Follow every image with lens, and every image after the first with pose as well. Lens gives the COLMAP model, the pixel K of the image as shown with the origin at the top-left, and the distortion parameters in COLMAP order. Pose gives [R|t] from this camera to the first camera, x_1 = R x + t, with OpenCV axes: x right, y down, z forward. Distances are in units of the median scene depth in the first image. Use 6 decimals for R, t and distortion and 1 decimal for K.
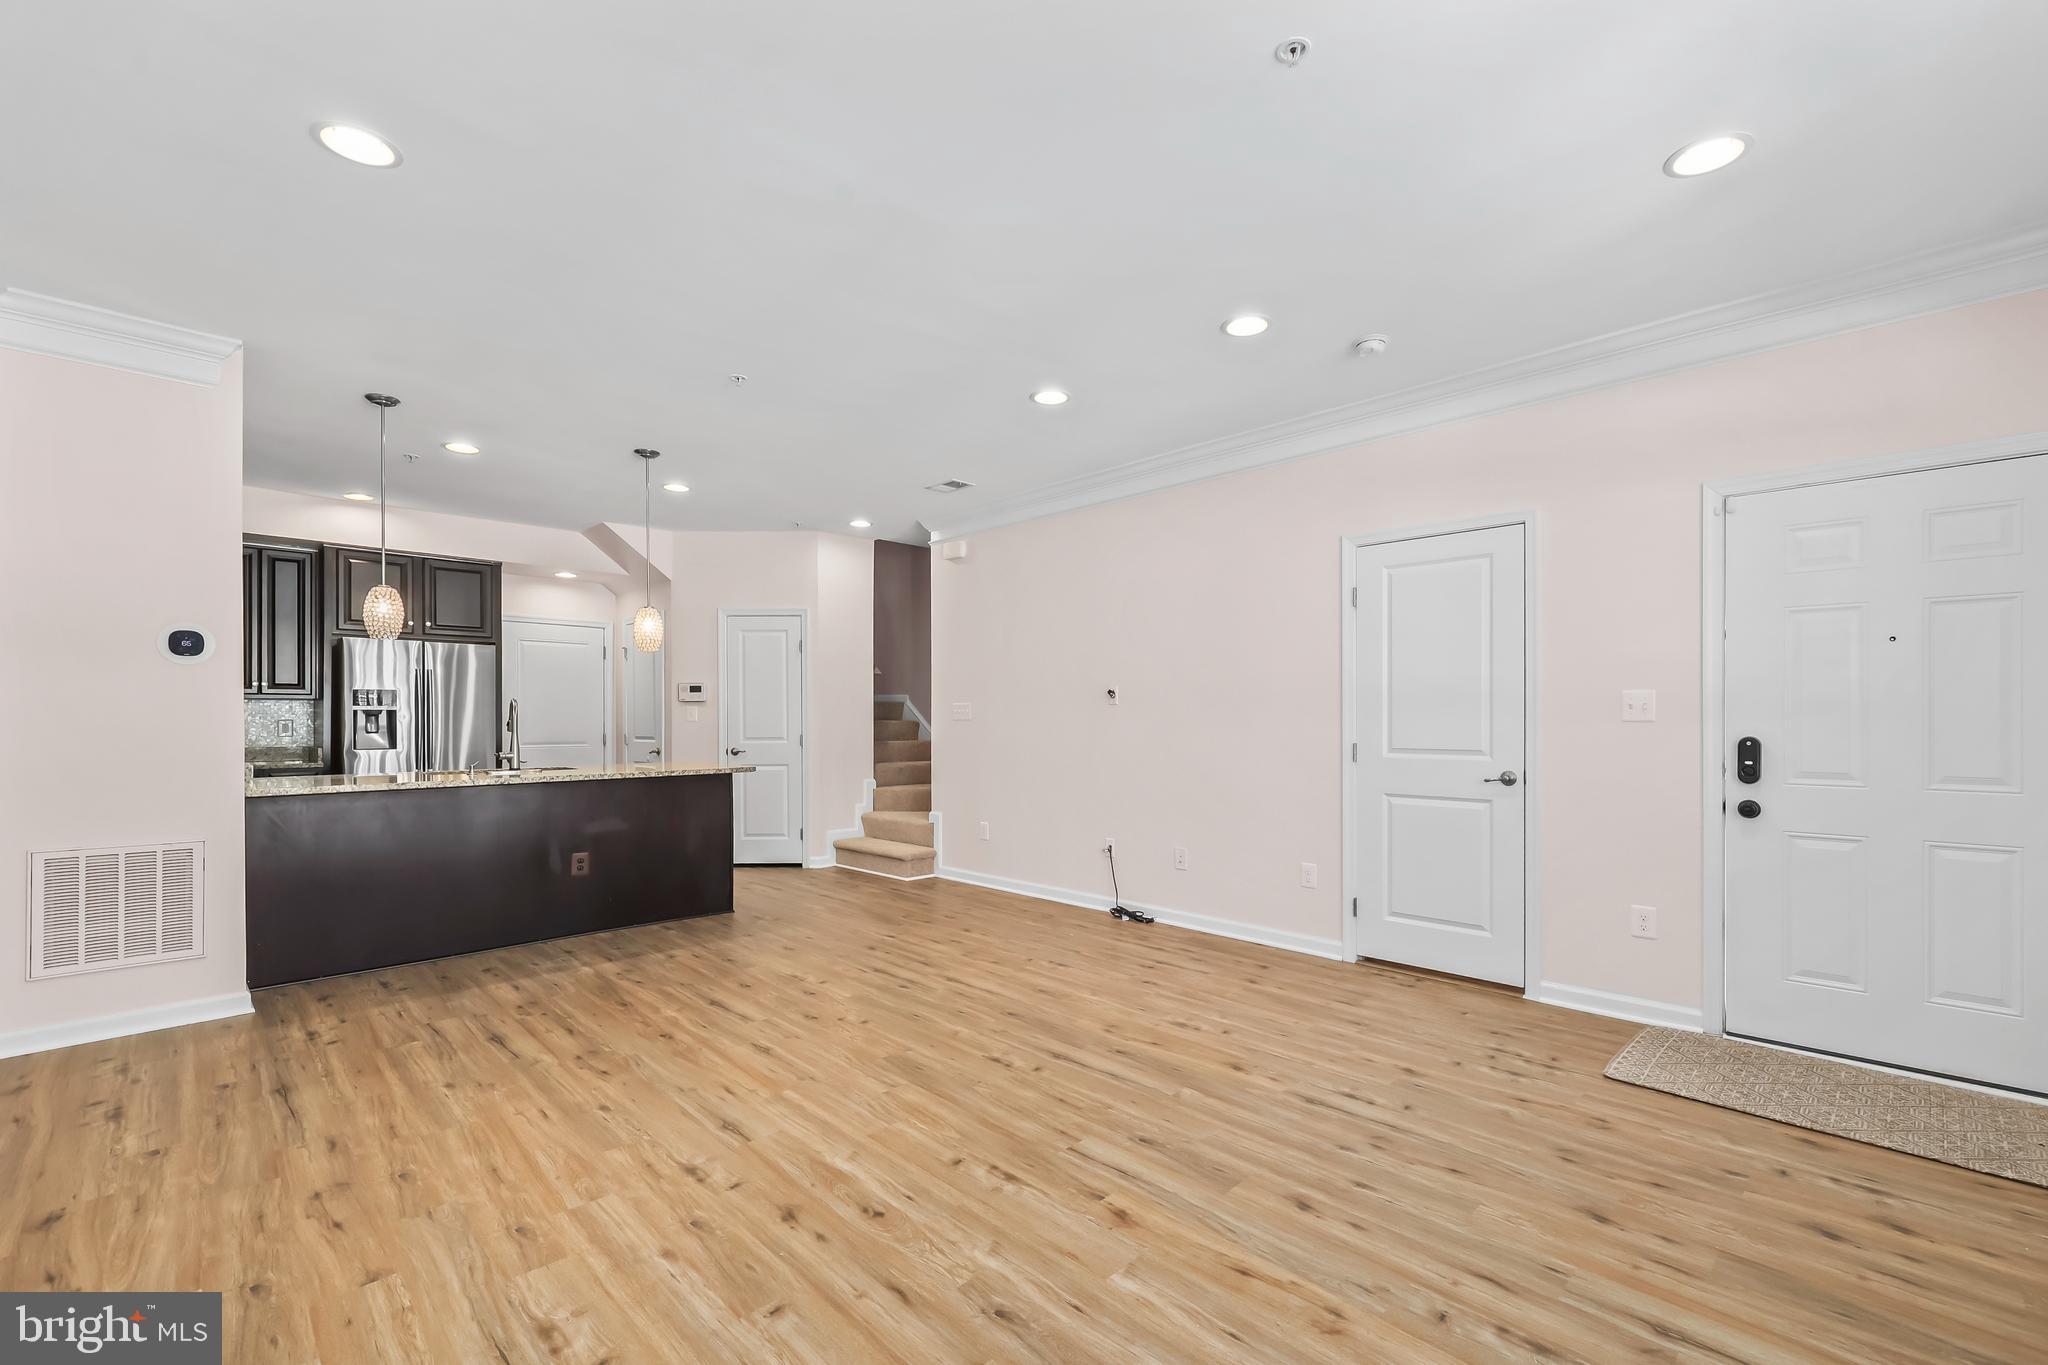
lens RADIAL K [[836.6, 0, 1049.7], [0, 836.6, 718.1], [0, 0, 1]] dist [0.000152, 0.000631]
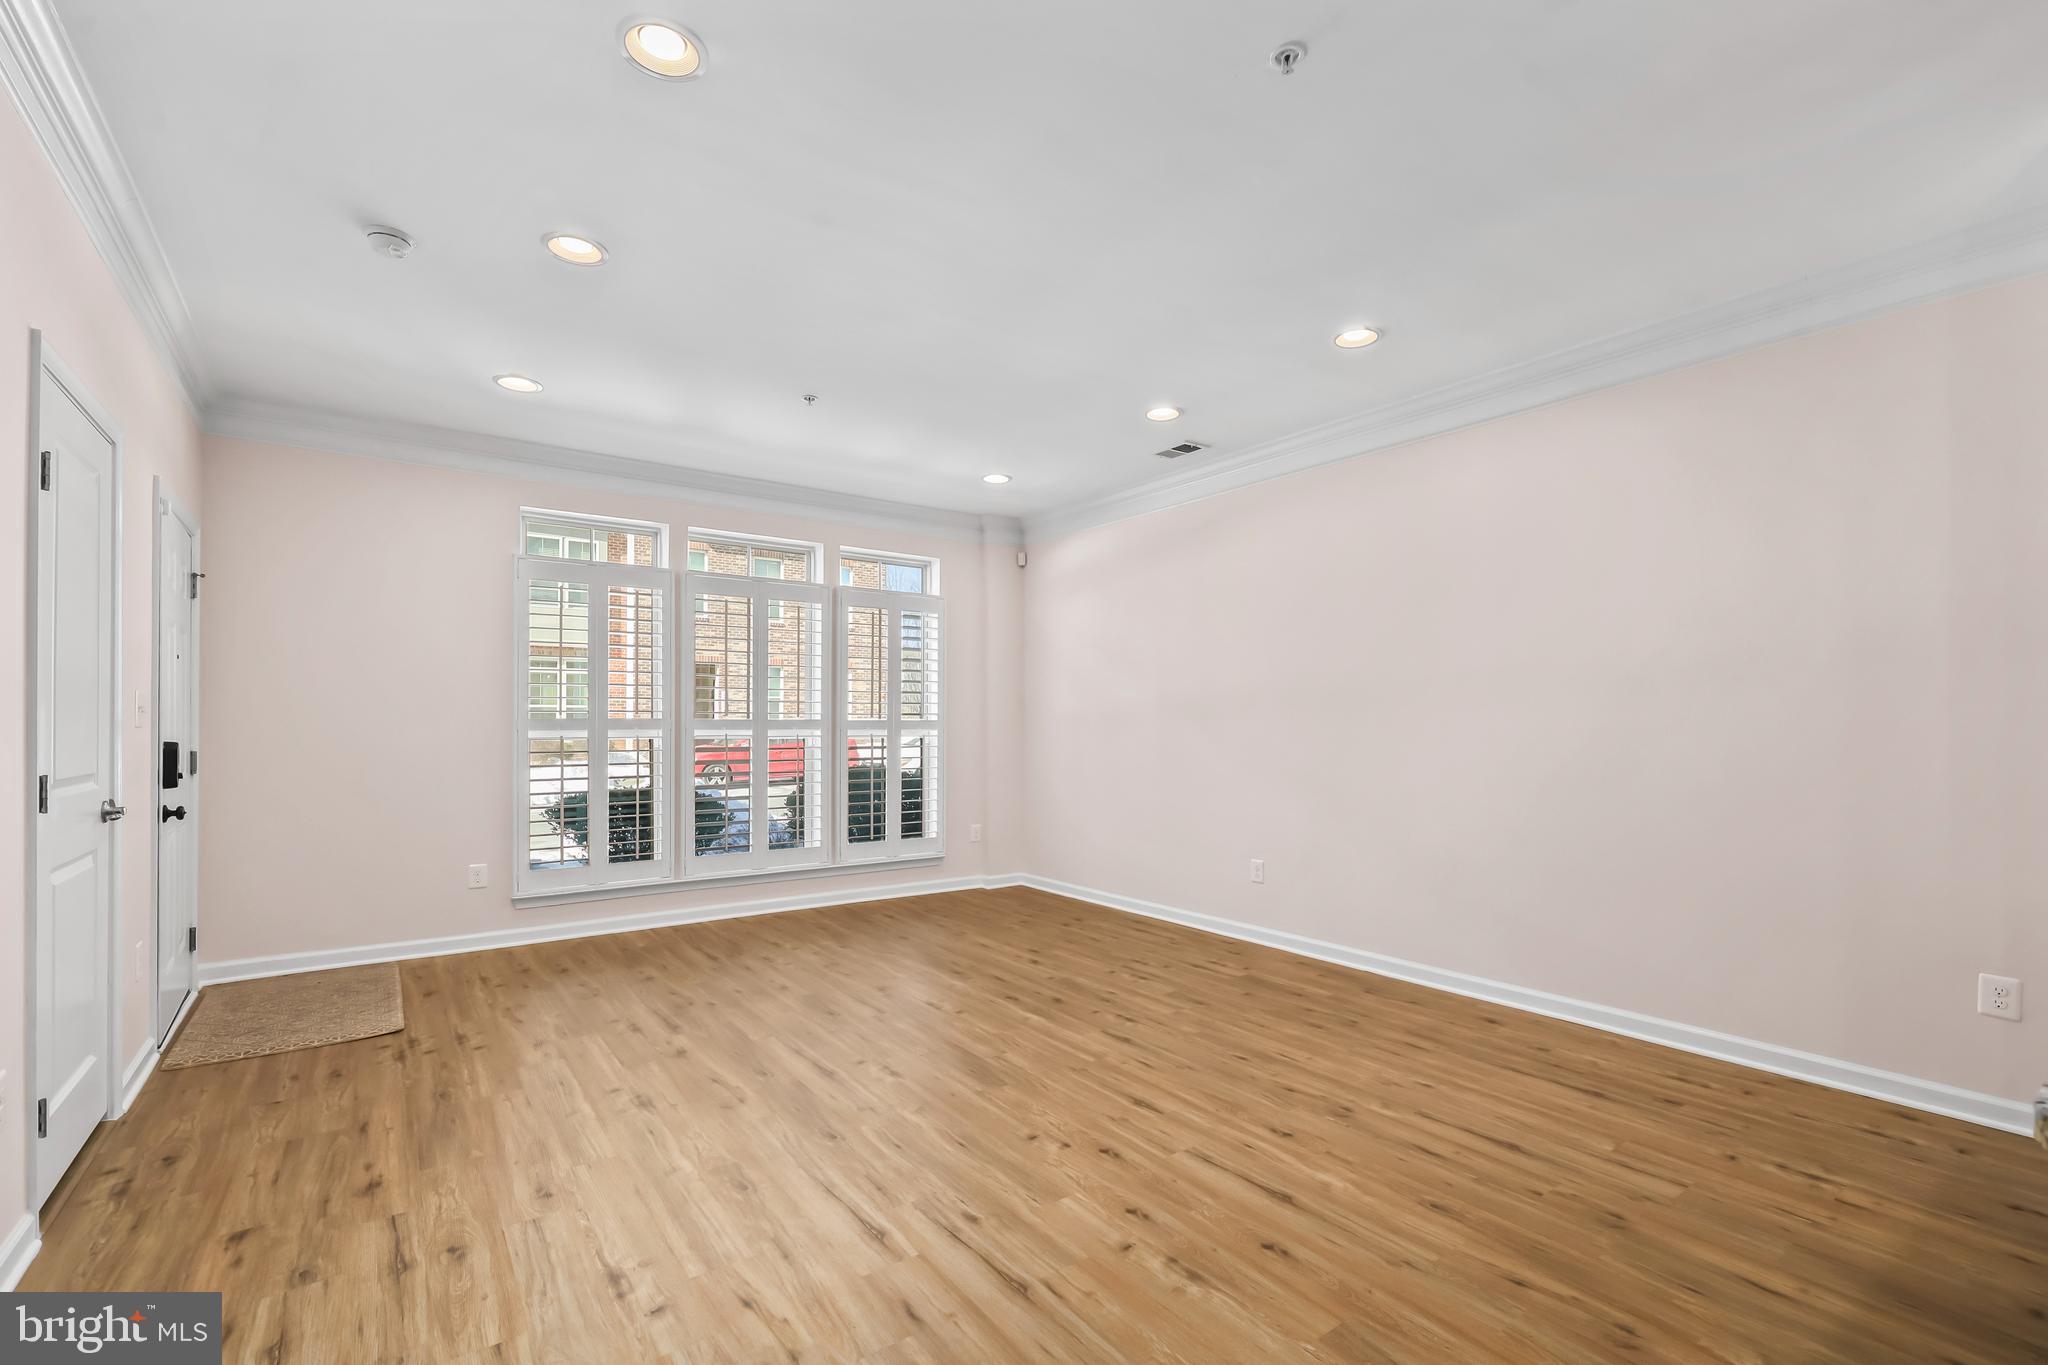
lens RADIAL K [[950.6, 0, 1016.8], [0, 950.6, 713.1], [0, 0, 1]] dist [0.001594, 0.000221]
pose [[-0.982978, 0.002705, 0.183701, -0.372172], [0.000420, 0.999922, -0.012475, 0.001702], [-0.183720, -0.012185, -0.982903, 1.877785]]
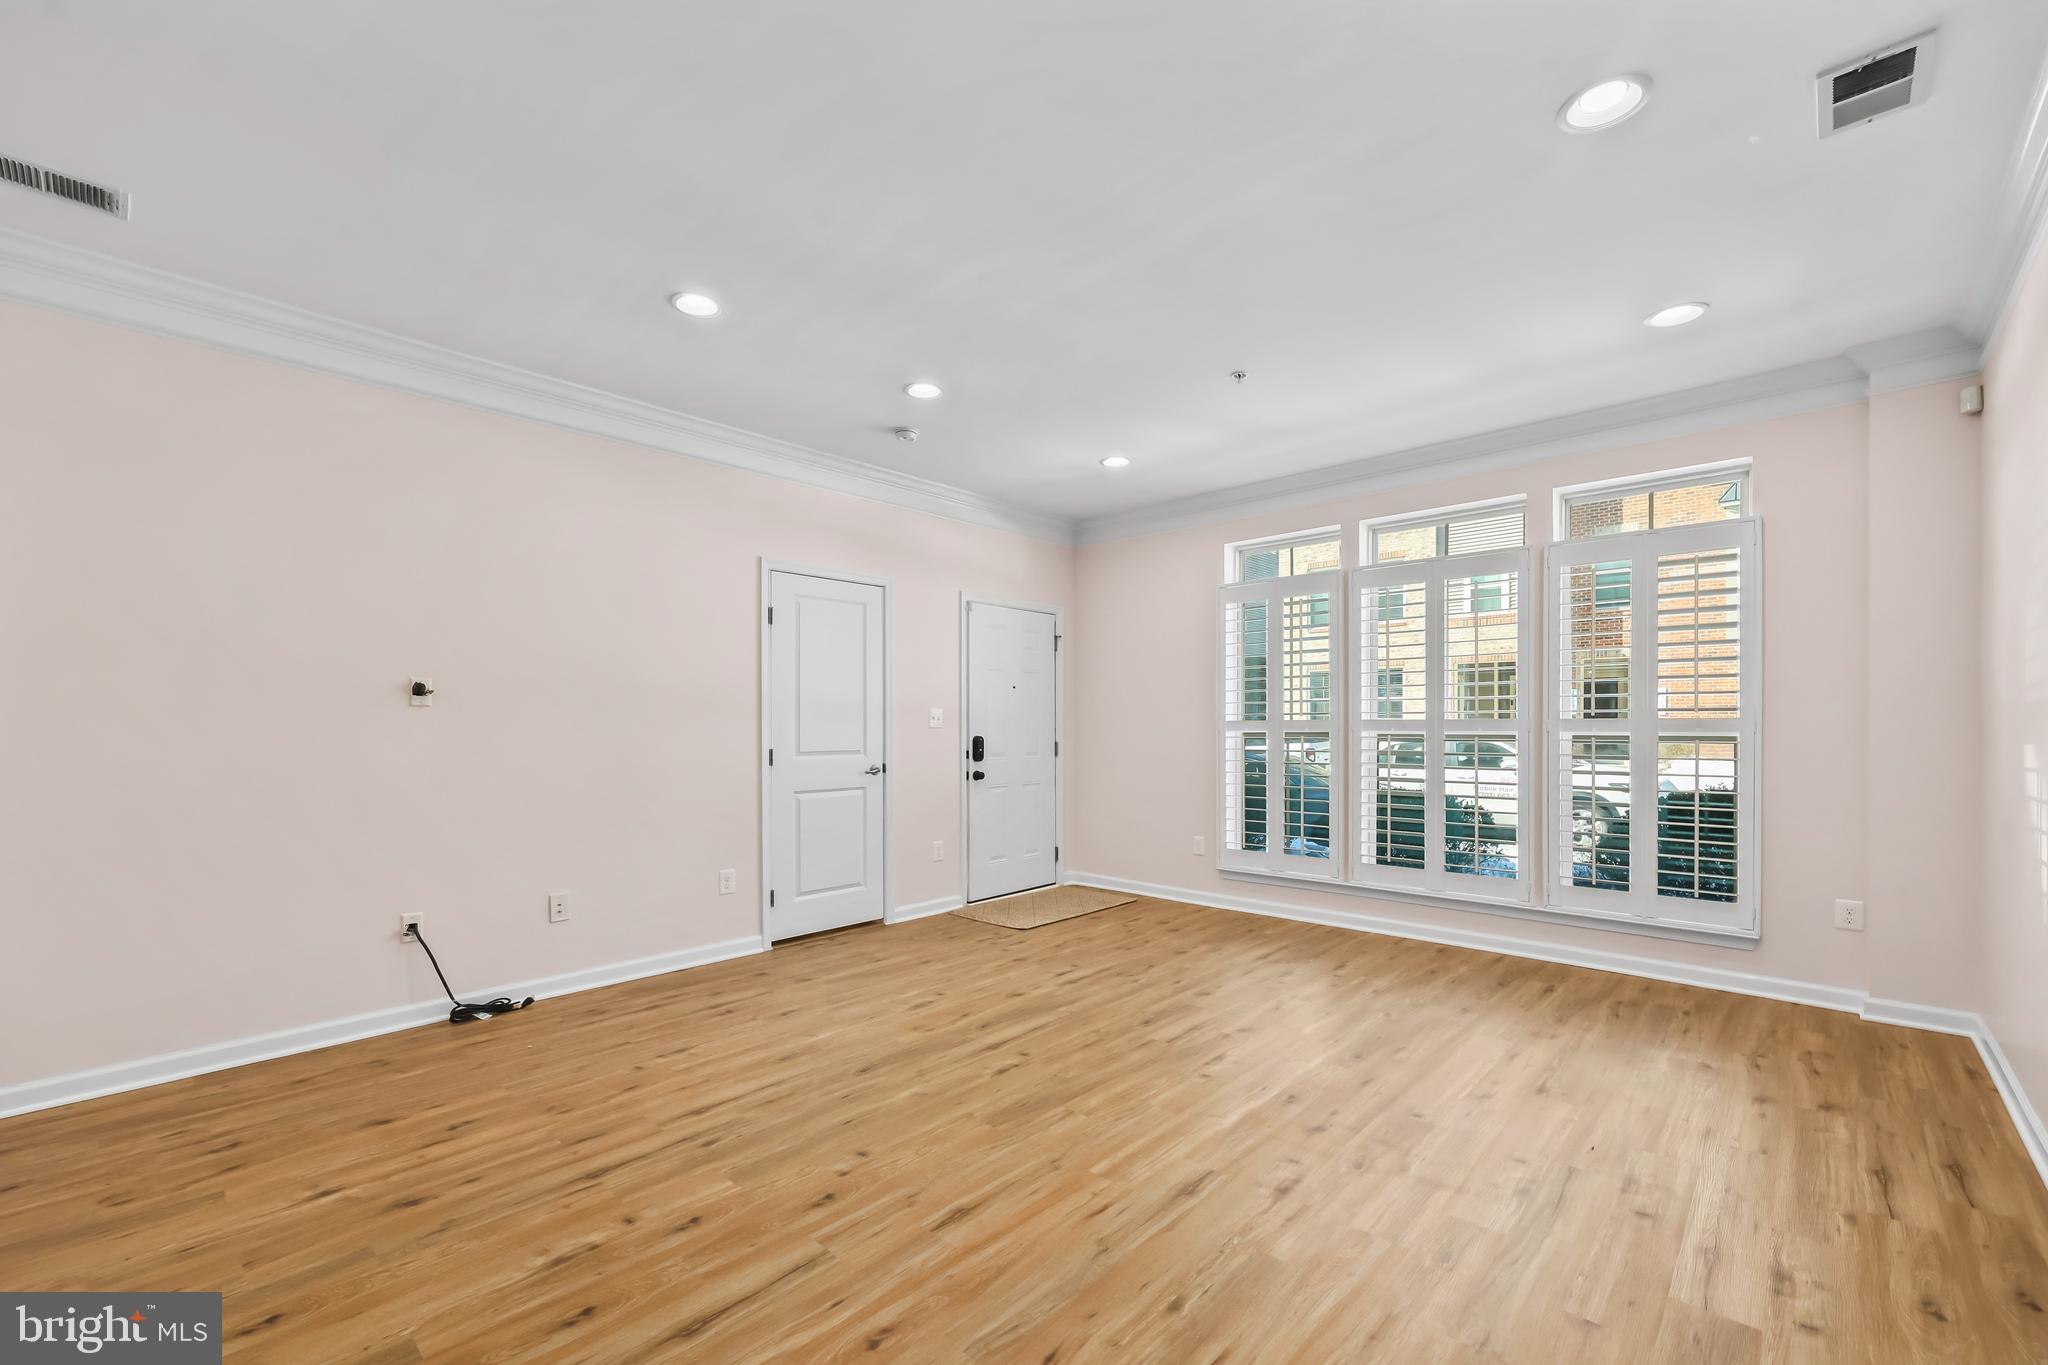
lens RADIAL K [[836.6, 0, 999.8], [0, 836.6, 730.6], [0, 0, 1]] dist [0.000152, 0.000631]
pose [[0.010928, -0.005755, 0.999924, -0.955525], [0.002839, 0.999980, 0.005724, -0.000413], [-0.999936, 0.002776, 0.010944, 0.899000]]
